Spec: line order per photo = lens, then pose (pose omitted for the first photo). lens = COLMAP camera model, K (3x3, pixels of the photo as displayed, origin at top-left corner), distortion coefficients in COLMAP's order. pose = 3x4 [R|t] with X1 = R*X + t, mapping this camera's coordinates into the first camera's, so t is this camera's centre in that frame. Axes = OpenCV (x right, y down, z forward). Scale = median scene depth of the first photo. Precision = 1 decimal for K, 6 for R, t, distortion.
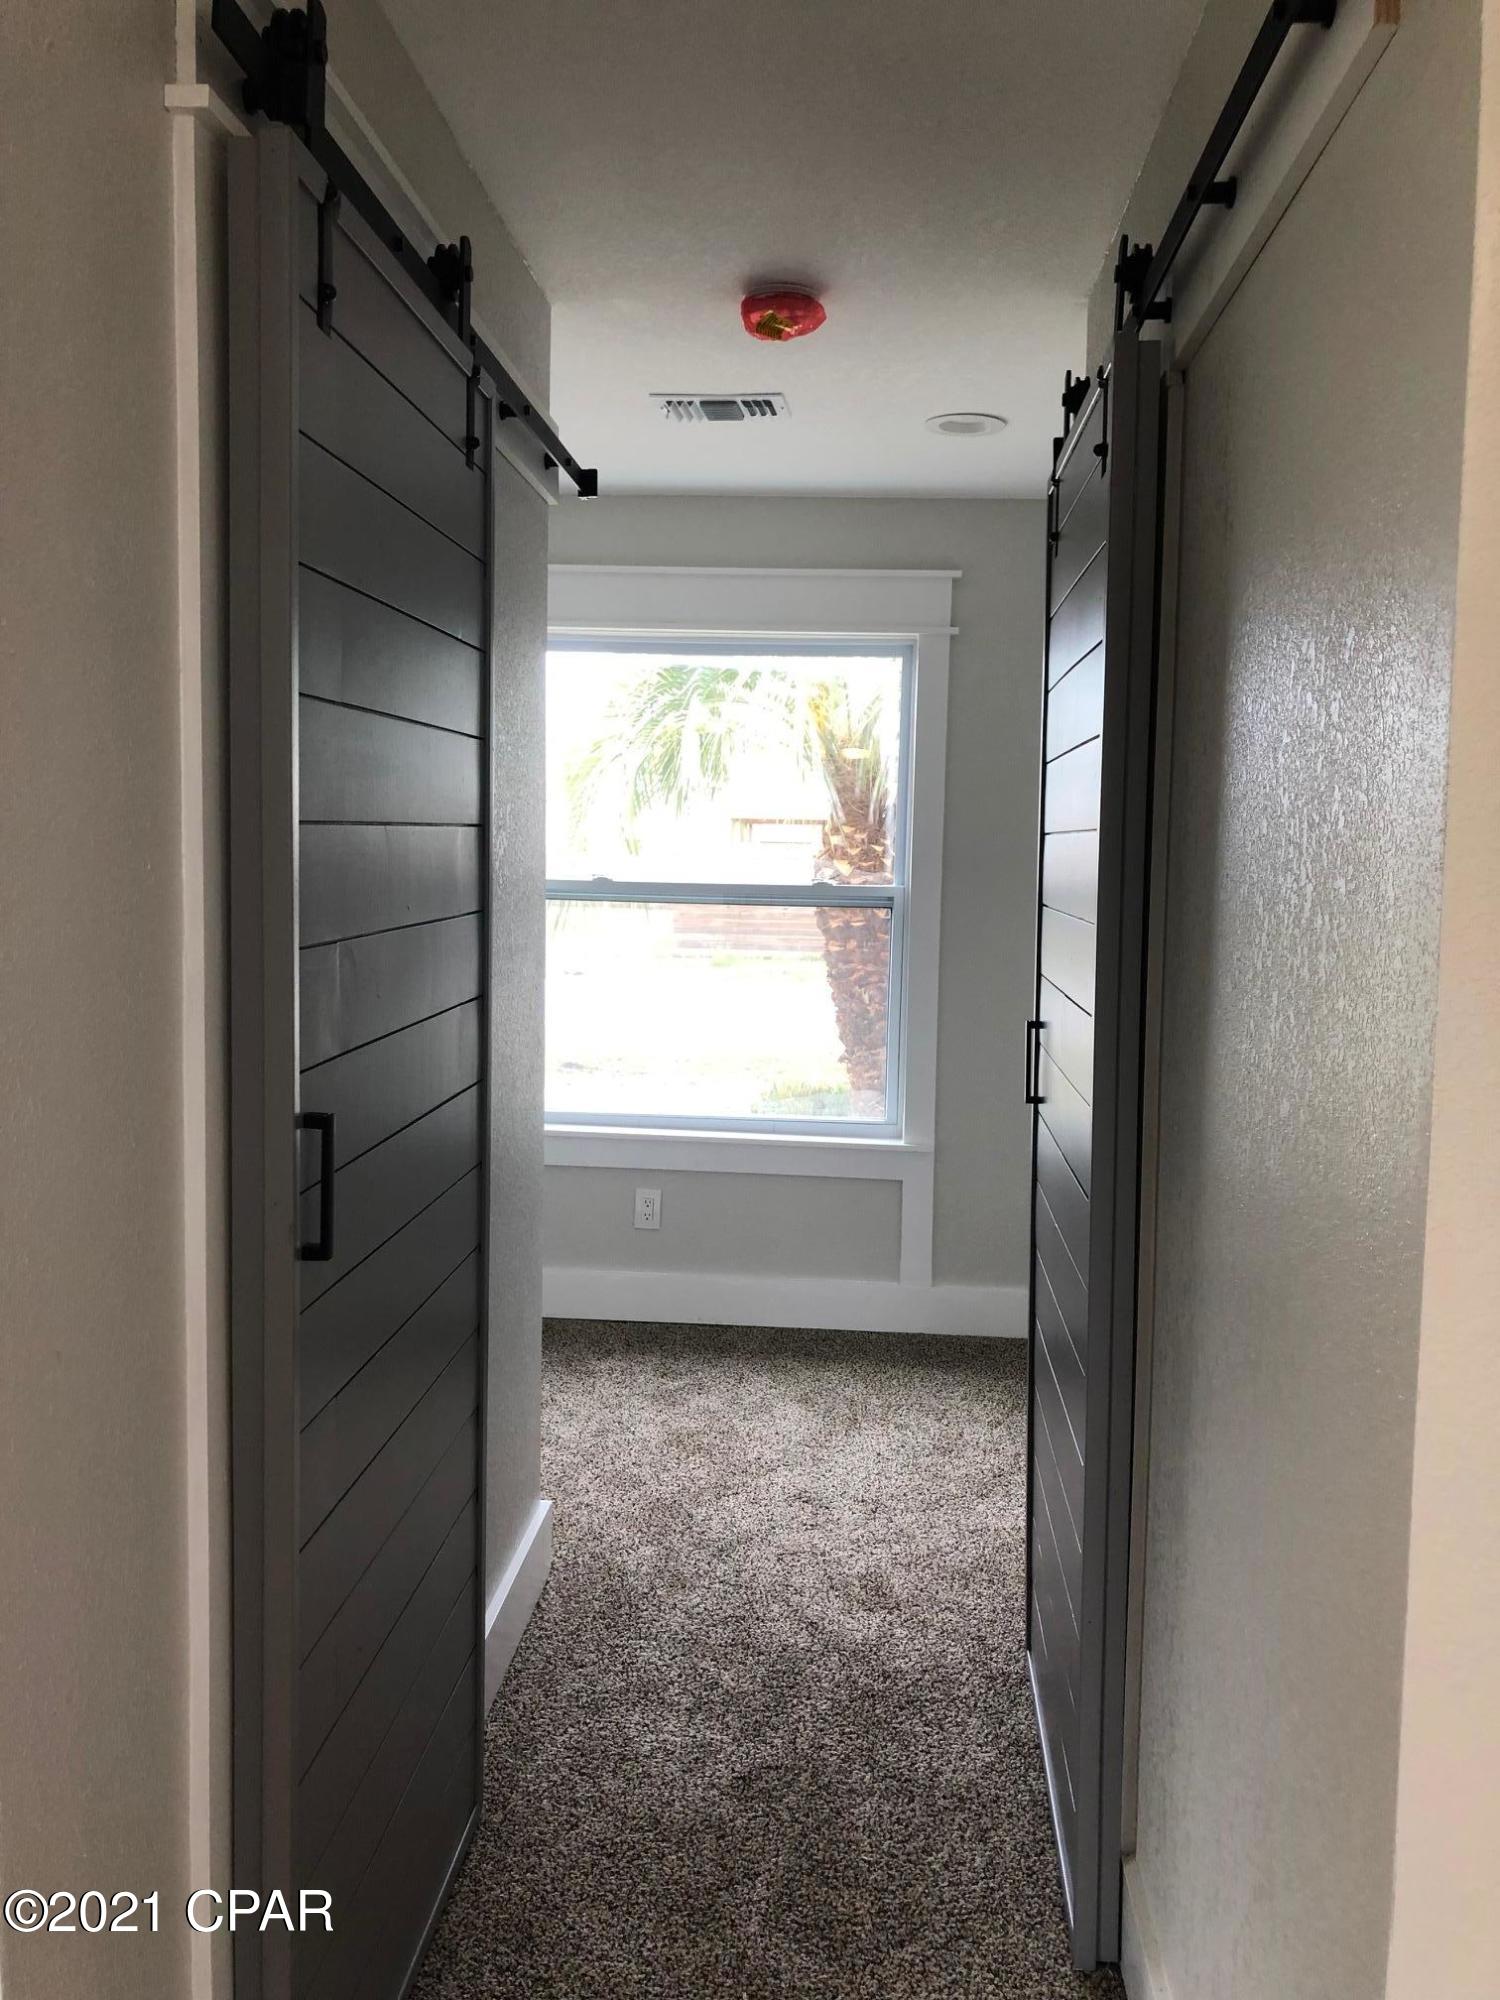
lens RADIAL K [[1652.6, 0, 756.8], [0, 1652.6, 989.1], [0, 0, 1]] dist [0.062191, -0.071917]
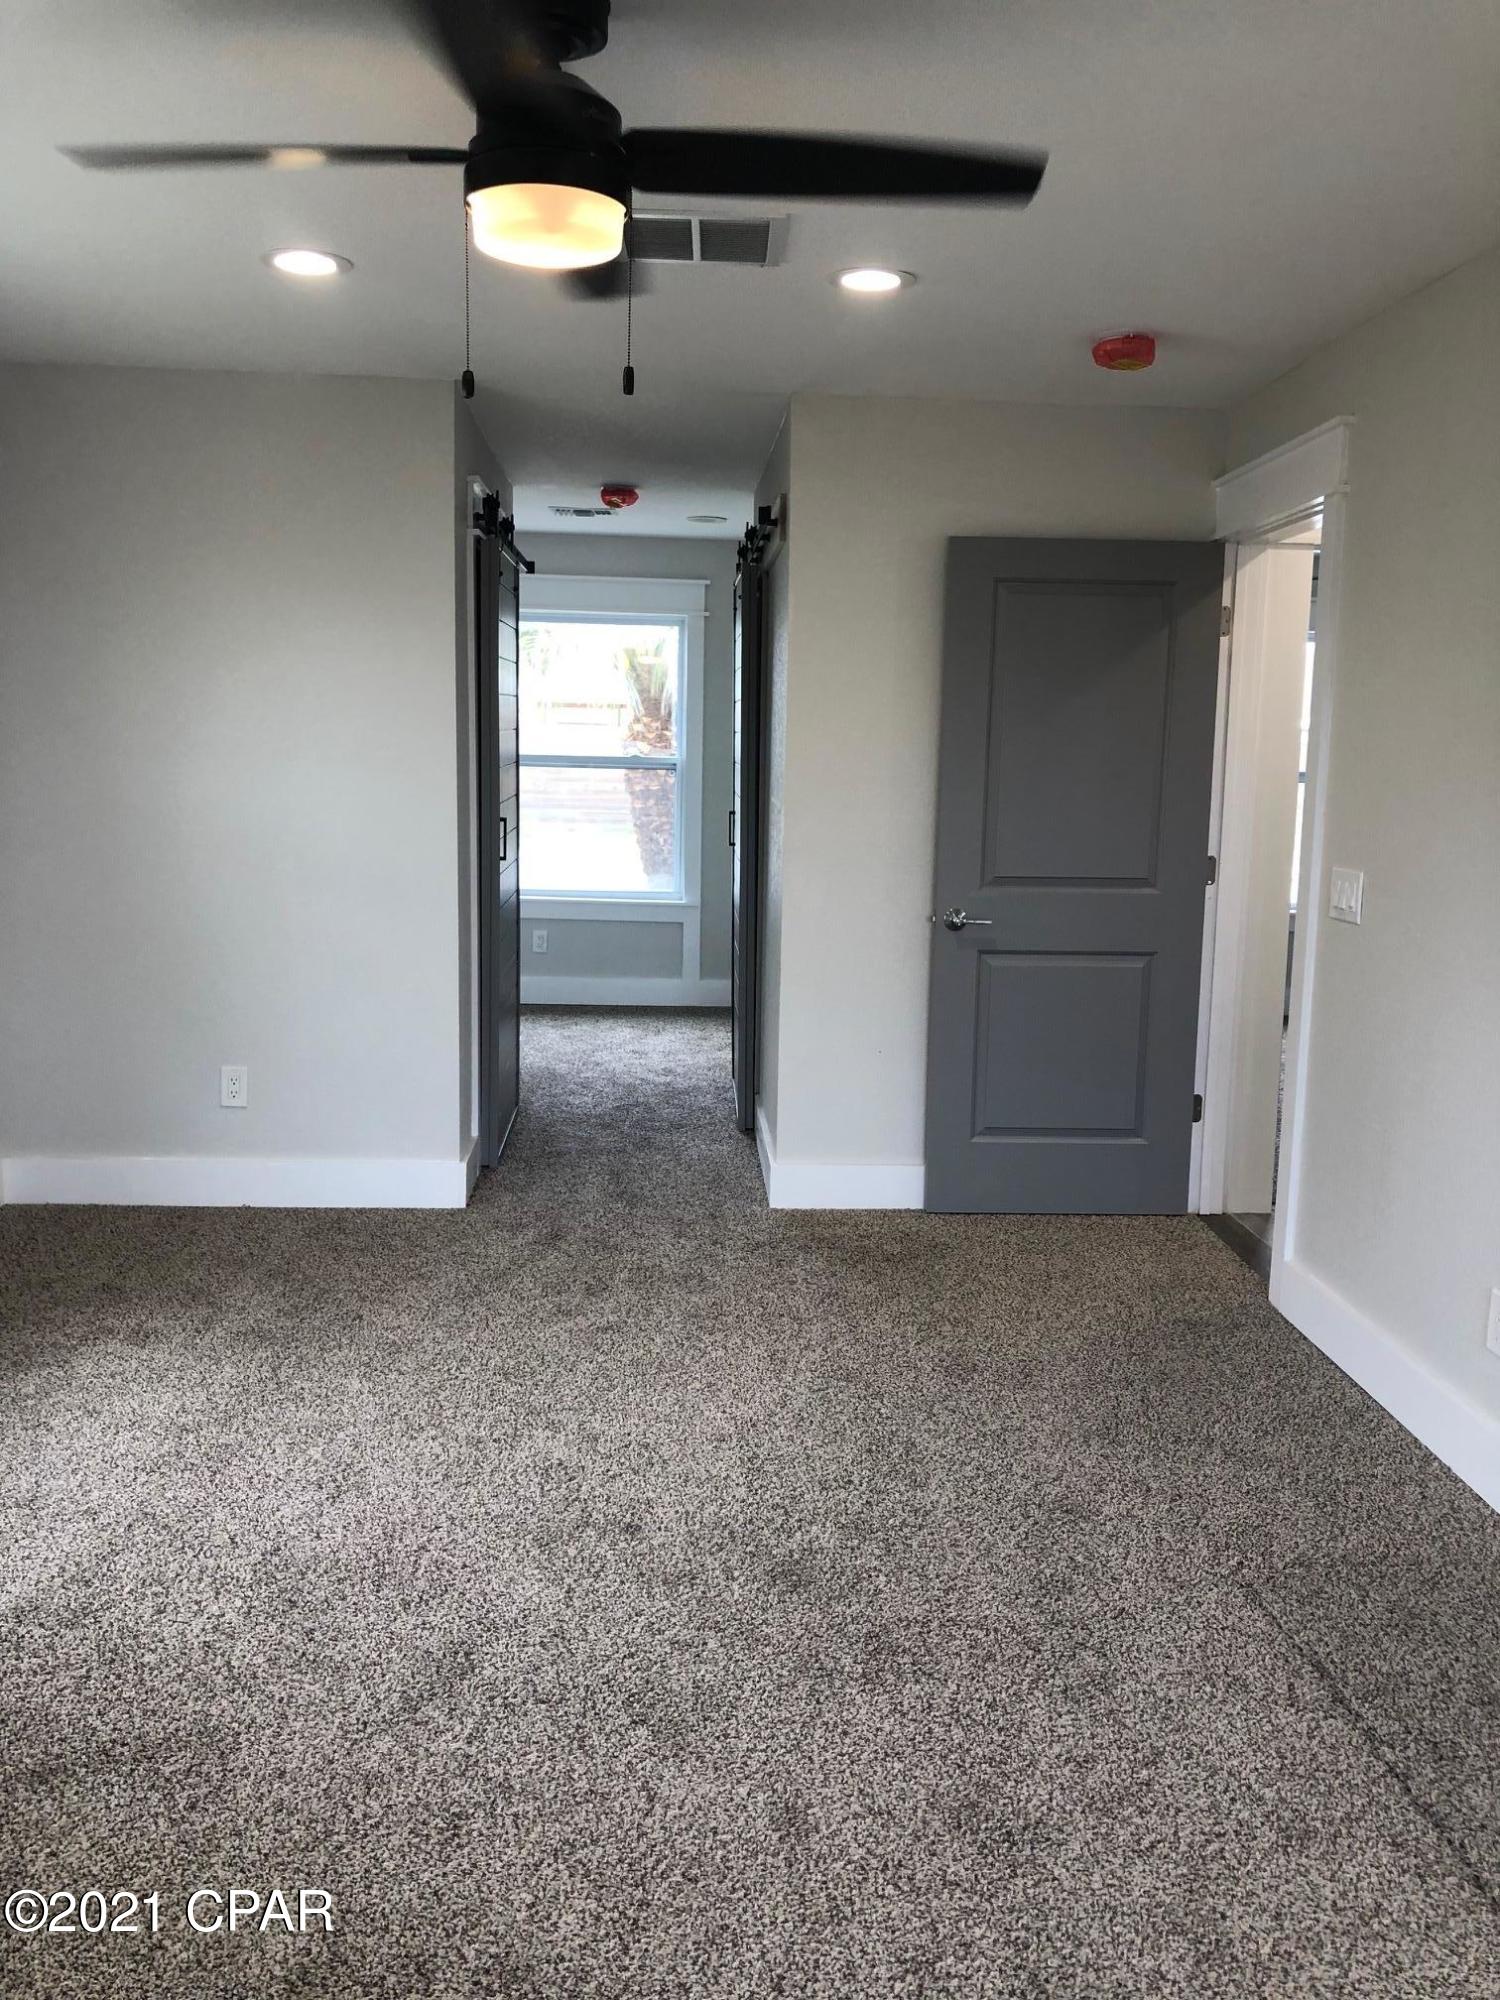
lens RADIAL K [[1652.6, 0, 749.6], [0, 1652.6, 1007.3], [0, 0, 1]] dist [0.062191, -0.071917]
pose [[0.992826, -0.019816, 0.117913, -0.035692], [0.010092, 0.996540, 0.082504, 0.040114], [-0.119140, -0.080722, 0.989591, -0.527399]]
